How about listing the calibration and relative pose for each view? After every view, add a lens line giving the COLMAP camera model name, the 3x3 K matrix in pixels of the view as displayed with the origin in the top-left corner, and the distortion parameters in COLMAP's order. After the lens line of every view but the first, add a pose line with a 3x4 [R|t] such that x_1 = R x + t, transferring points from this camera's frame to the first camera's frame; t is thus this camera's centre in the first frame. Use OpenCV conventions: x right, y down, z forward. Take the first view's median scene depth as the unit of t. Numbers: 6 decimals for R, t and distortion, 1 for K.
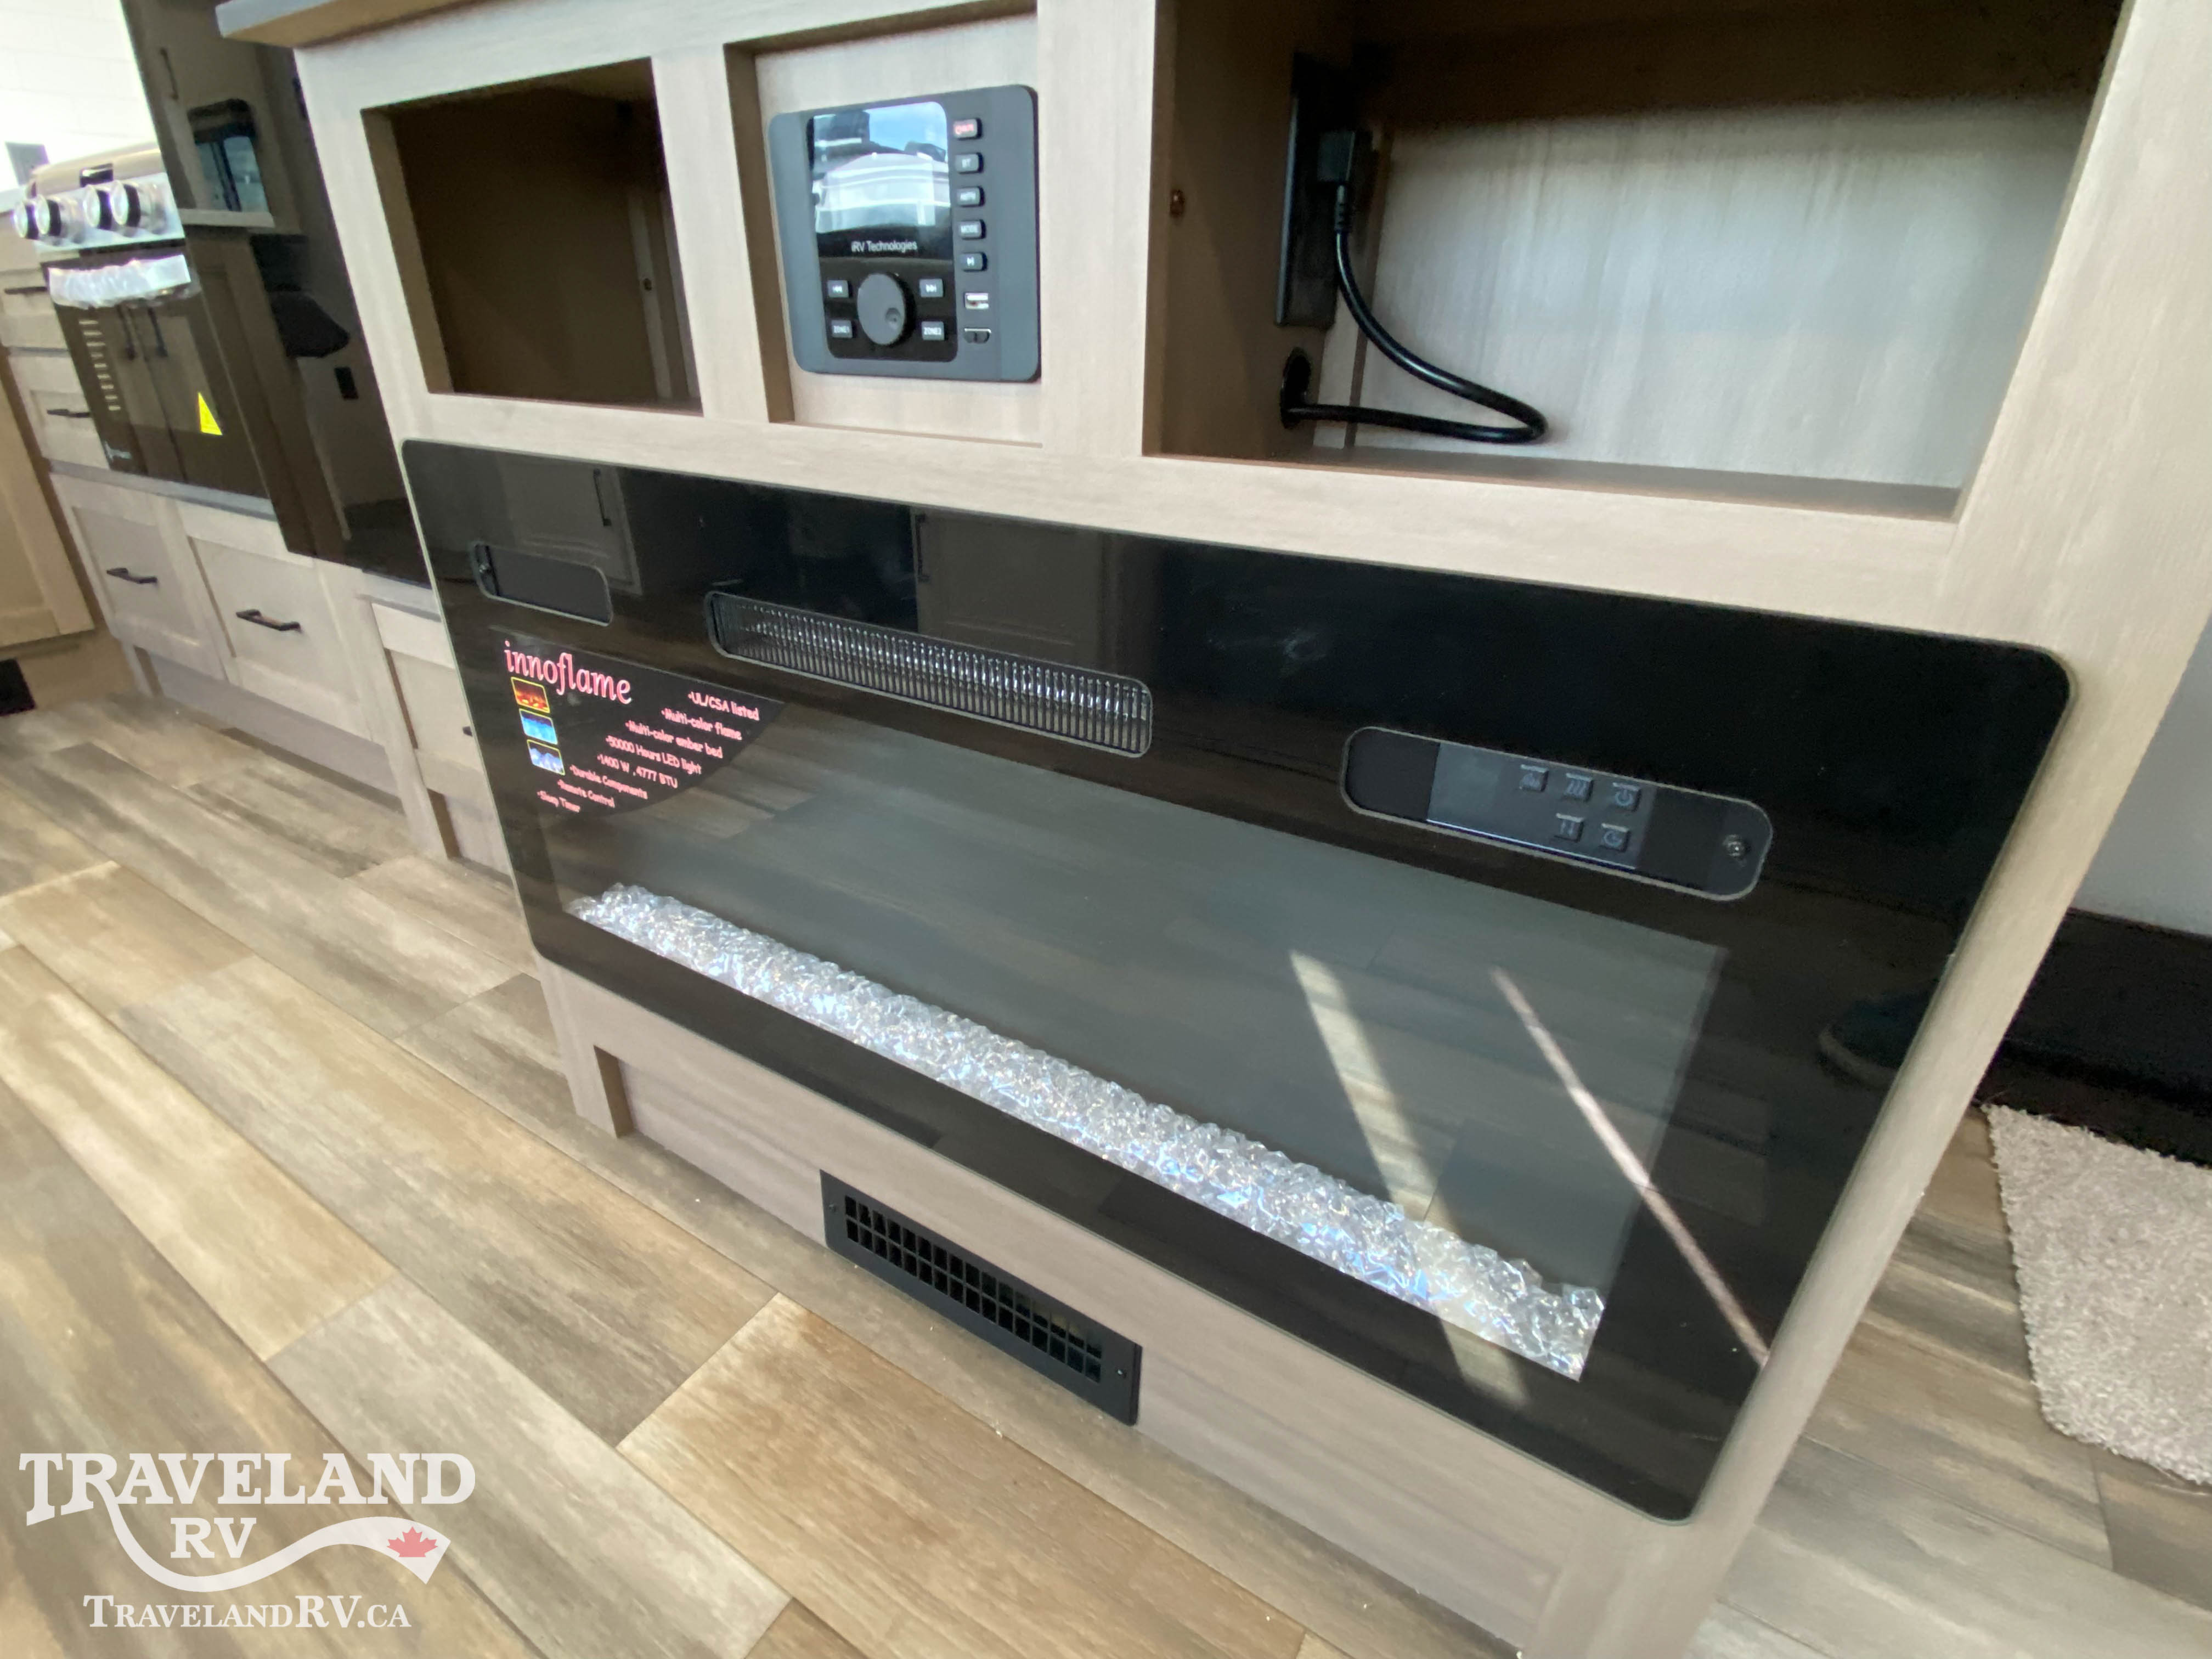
lens RADIAL K [[1011.0, 0, 1097.4], [0, 1011.0, 826.4], [0, 0, 1]] dist [0.021887, -0.022103]
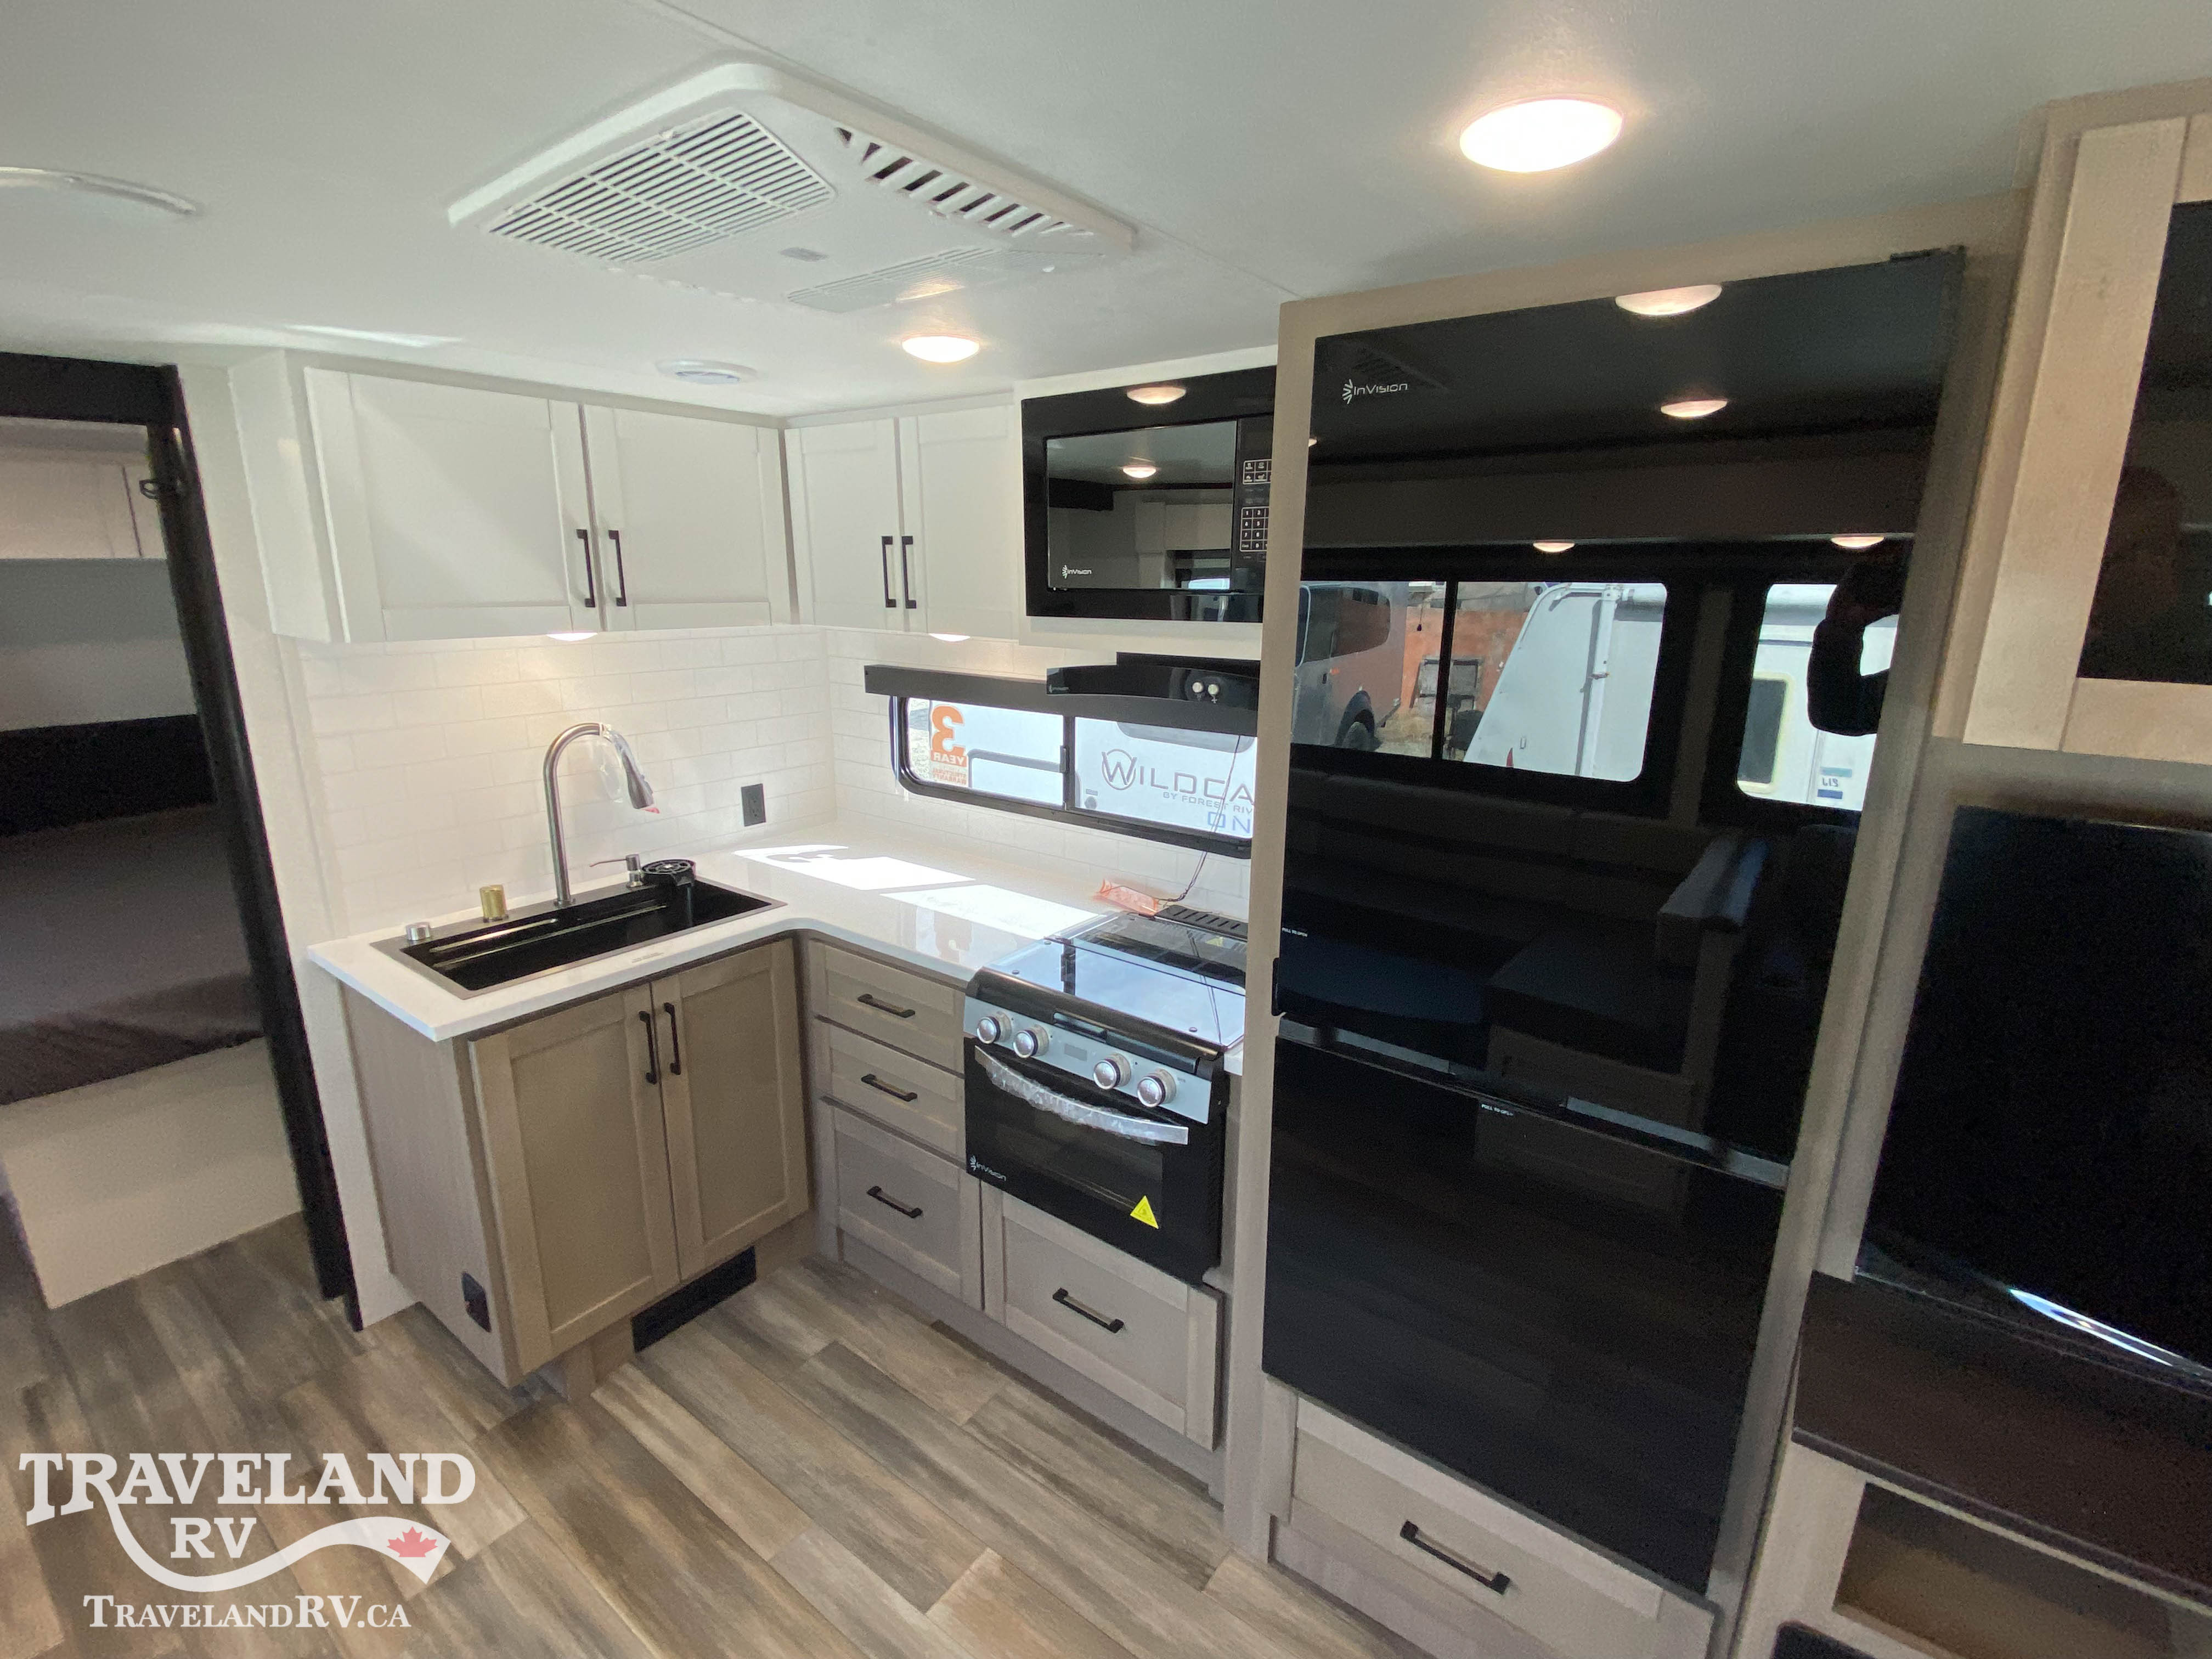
lens RADIAL K [[1011.0, 0, 1097.4], [0, 1011.0, 826.4], [0, 0, 1]] dist [0.021887, -0.022103]
pose [[0.995484, 0.018061, -0.093194, -1.098897], [-0.037409, 0.976929, -0.210262, -0.811565], [0.087246, 0.212798, 0.973193, -0.504271]]
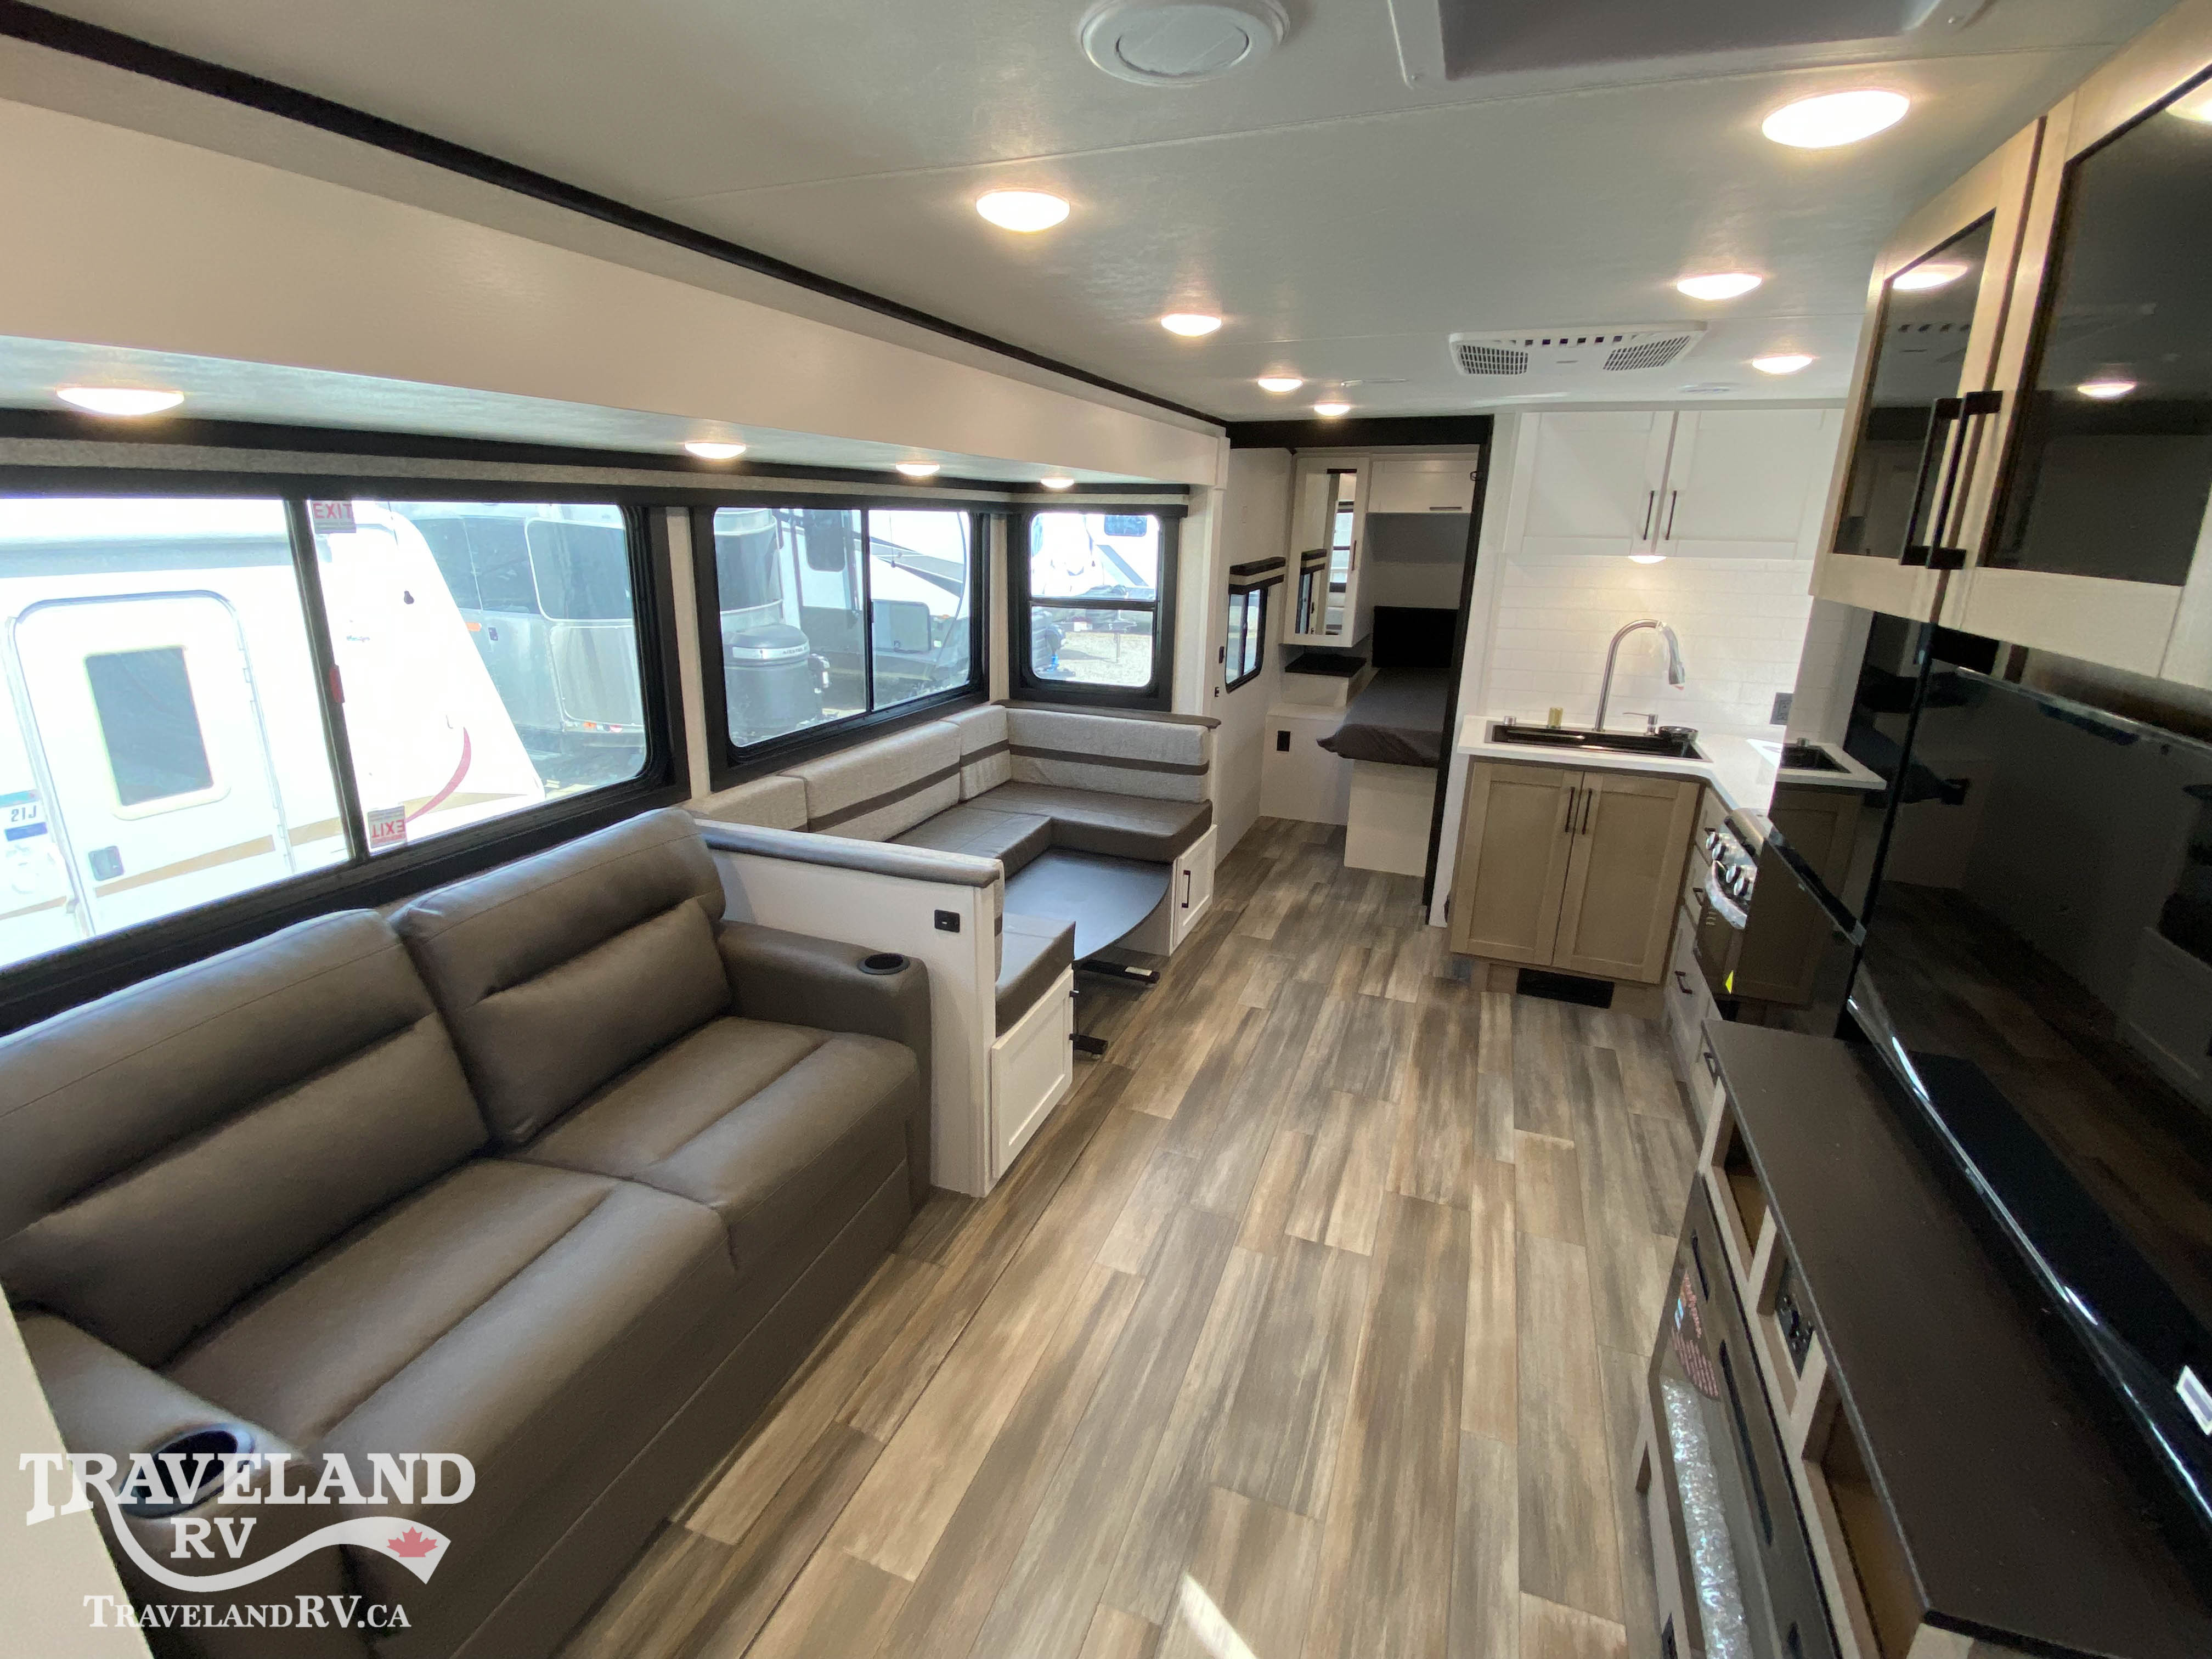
lens RADIAL K [[993.7, 0, 1094.5], [0, 993.7, 830.9], [0, 0, 1]] dist [0.070215, -0.065268]
pose [[0.178053, 0.281055, -0.943030, 0.703315], [-0.450114, 0.875468, 0.175933, -0.590496], [0.875040, 0.393145, 0.282387, -0.794414]]
